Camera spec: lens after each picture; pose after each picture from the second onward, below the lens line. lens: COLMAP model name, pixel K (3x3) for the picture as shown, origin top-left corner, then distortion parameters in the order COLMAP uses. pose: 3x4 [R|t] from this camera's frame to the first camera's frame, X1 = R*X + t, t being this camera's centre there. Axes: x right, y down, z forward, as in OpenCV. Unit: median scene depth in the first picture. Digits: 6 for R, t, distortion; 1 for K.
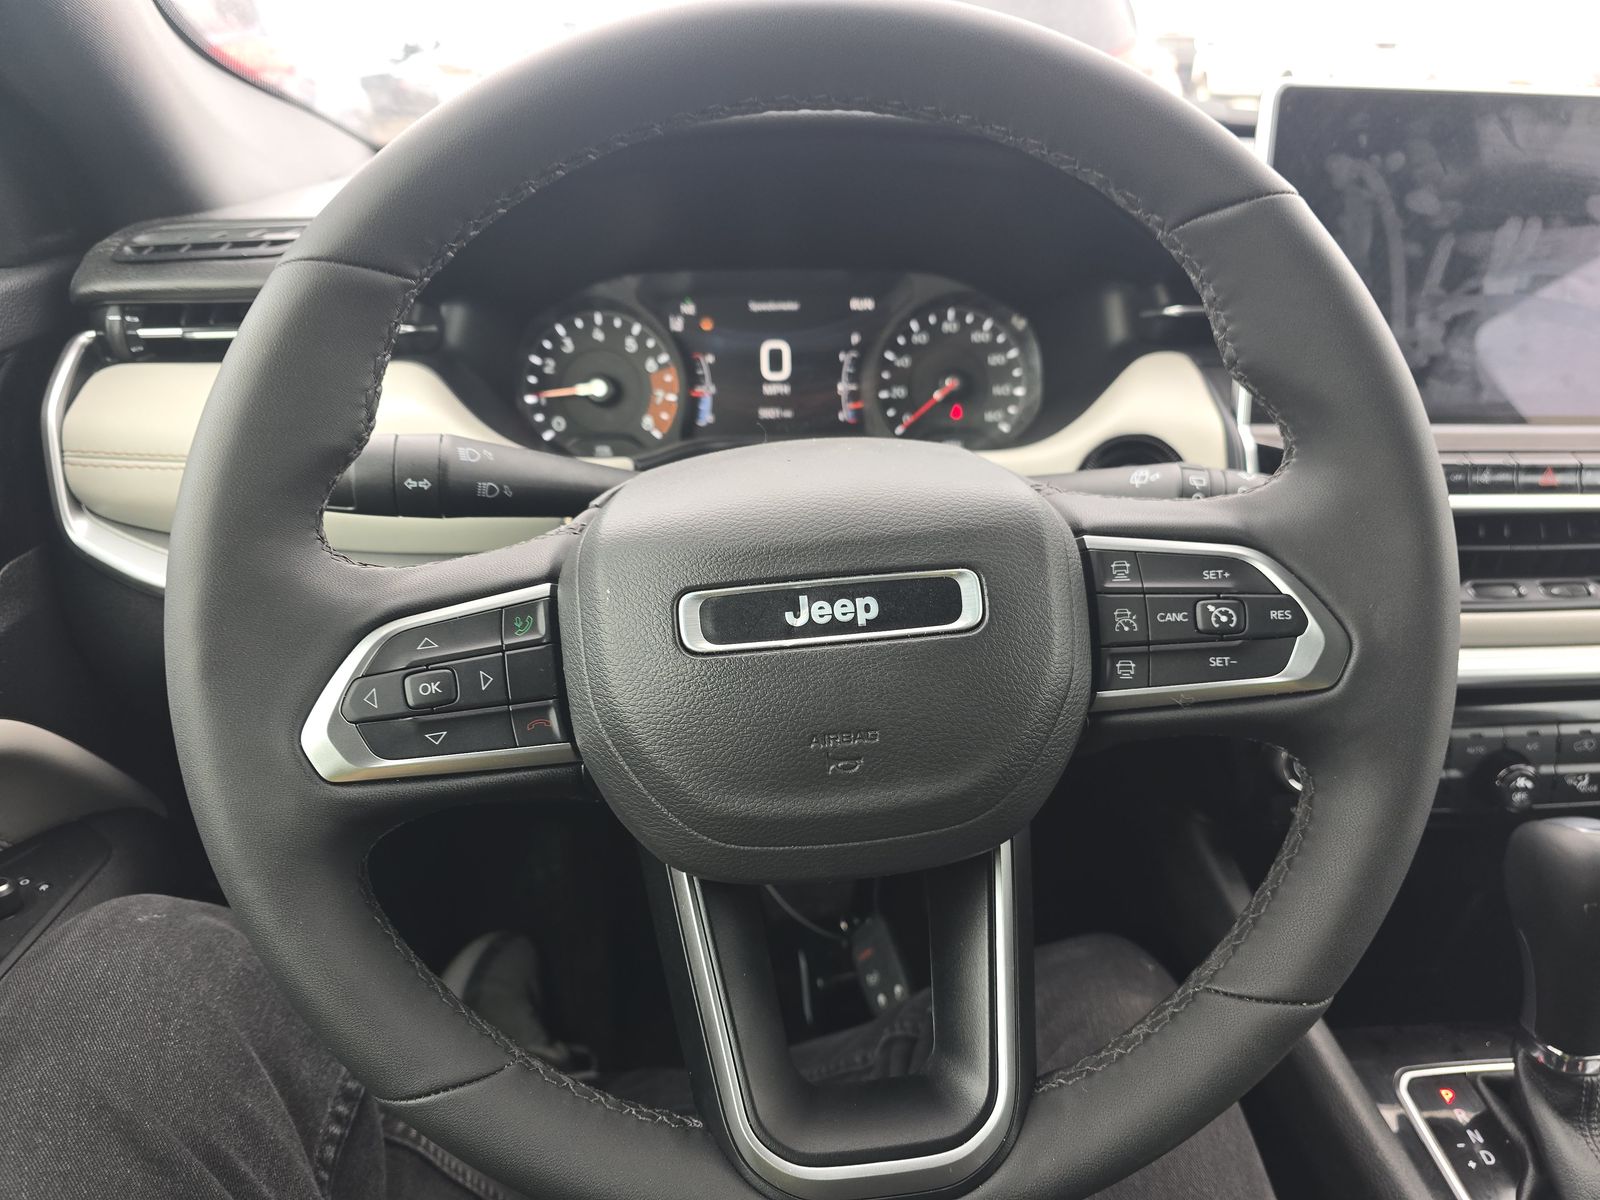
lens RADIAL K [[1071.6, 0, 797.2], [0, 1071.6, 602.4], [0, 0, 1]] dist [0.054972, -0.029592]
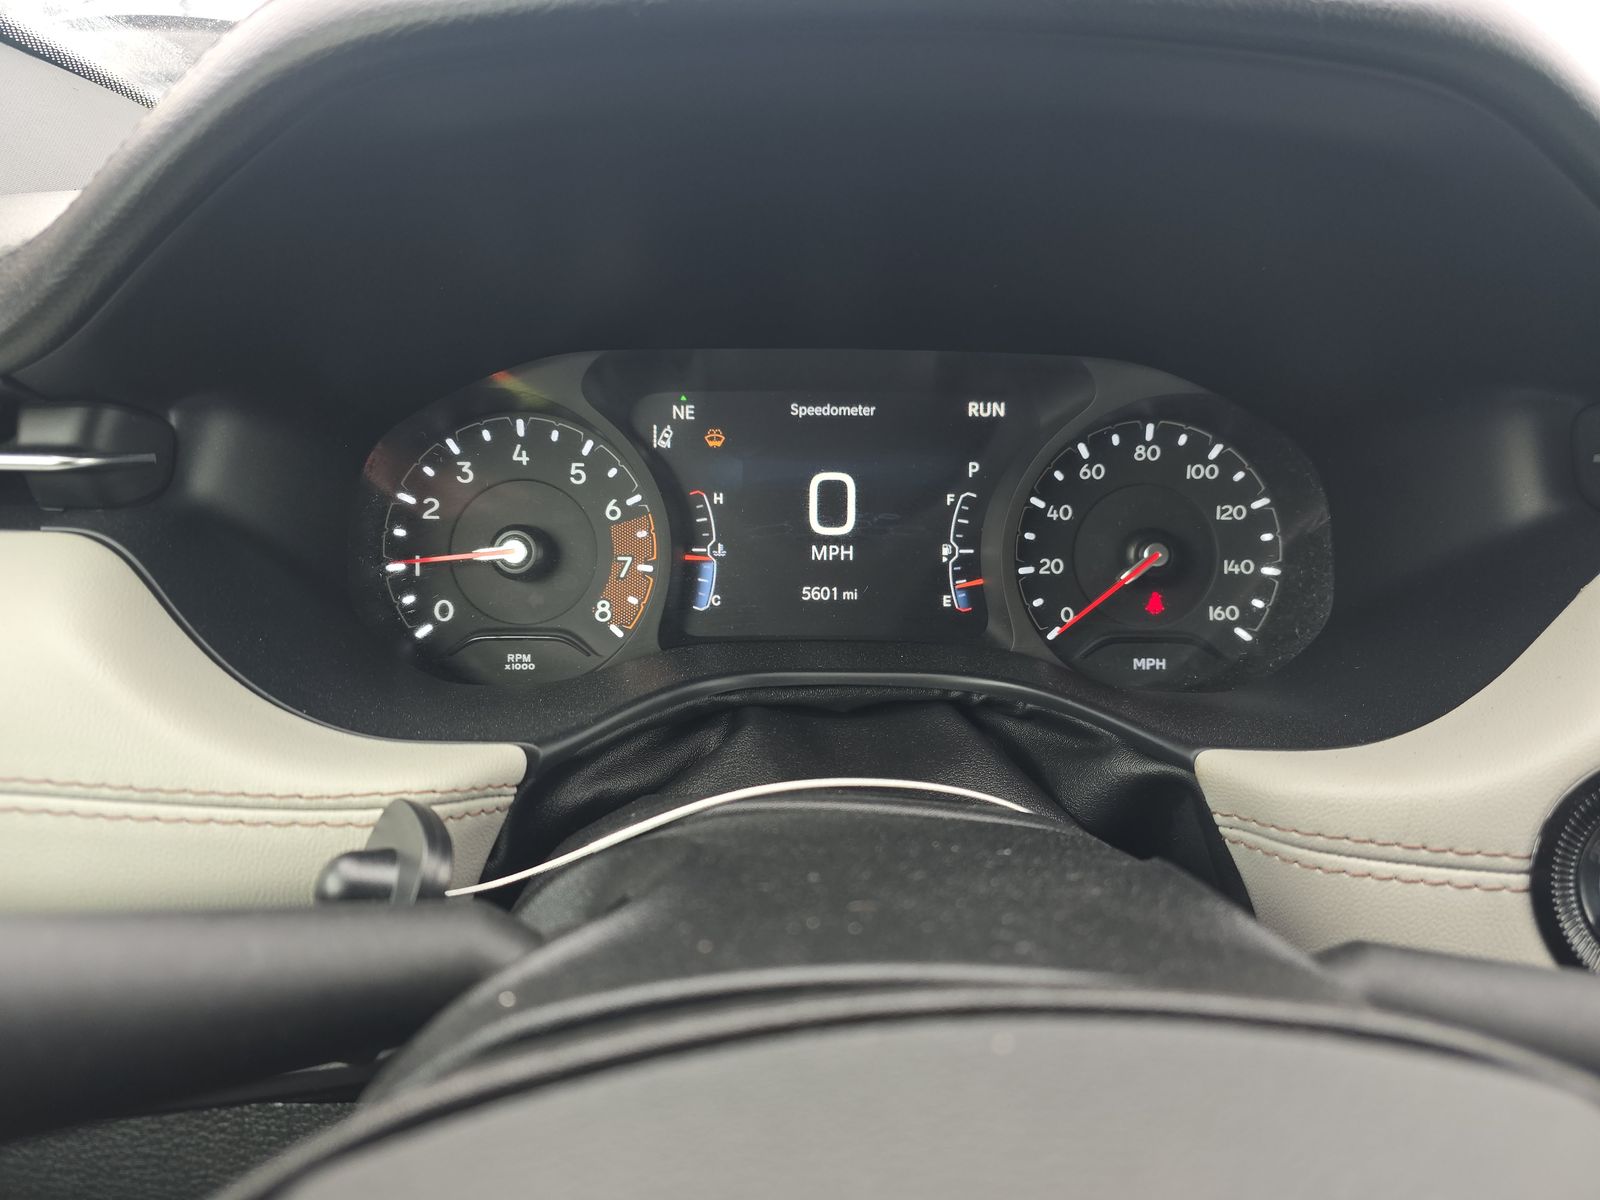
lens RADIAL K [[1071.6, 0, 801.5], [0, 1071.6, 593.5], [0, 0, 1]] dist [0.054972, -0.029592]
pose [[0.999205, 0.026116, -0.030121, -0.018577], [-0.027828, 0.997935, -0.057895, -0.145877], [0.028547, 0.058687, 0.997868, 0.440016]]
